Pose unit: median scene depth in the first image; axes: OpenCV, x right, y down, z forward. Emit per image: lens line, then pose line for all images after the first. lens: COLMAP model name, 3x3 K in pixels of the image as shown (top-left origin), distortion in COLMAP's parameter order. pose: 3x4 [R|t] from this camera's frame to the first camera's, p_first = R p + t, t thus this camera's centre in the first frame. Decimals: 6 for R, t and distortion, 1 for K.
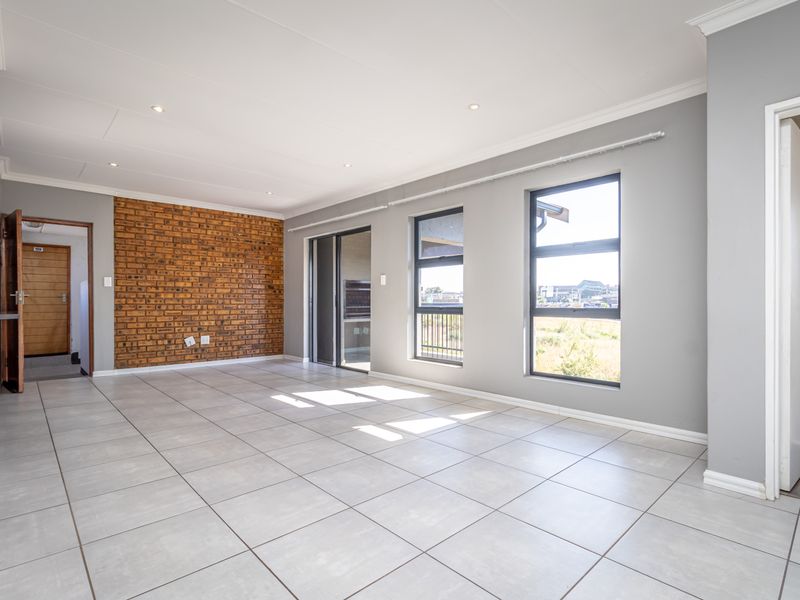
lens RADIAL K [[413.4, 0, 402.0], [0, 413.4, 299.9], [0, 0, 1]] dist [-0.000140, -0.000200]
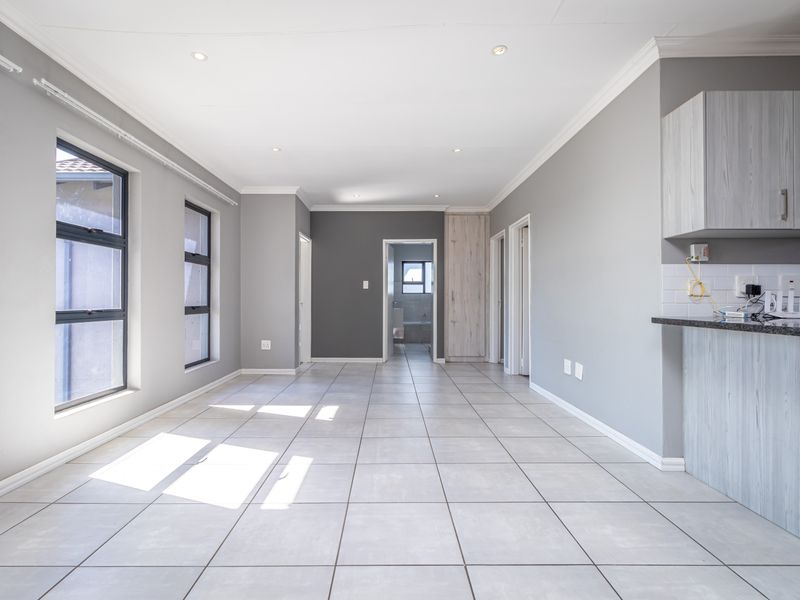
lens RADIAL K [[415.9, 0, 386.8], [0, 415.9, 297.4], [0, 0, 1]] dist [-0.000398, -0.000198]
pose [[-0.728996, 0.003905, 0.684507, -0.492052], [-0.004396, 0.999936, -0.010386, 0.001804], [-0.684504, -0.010580, -0.728932, 0.871562]]
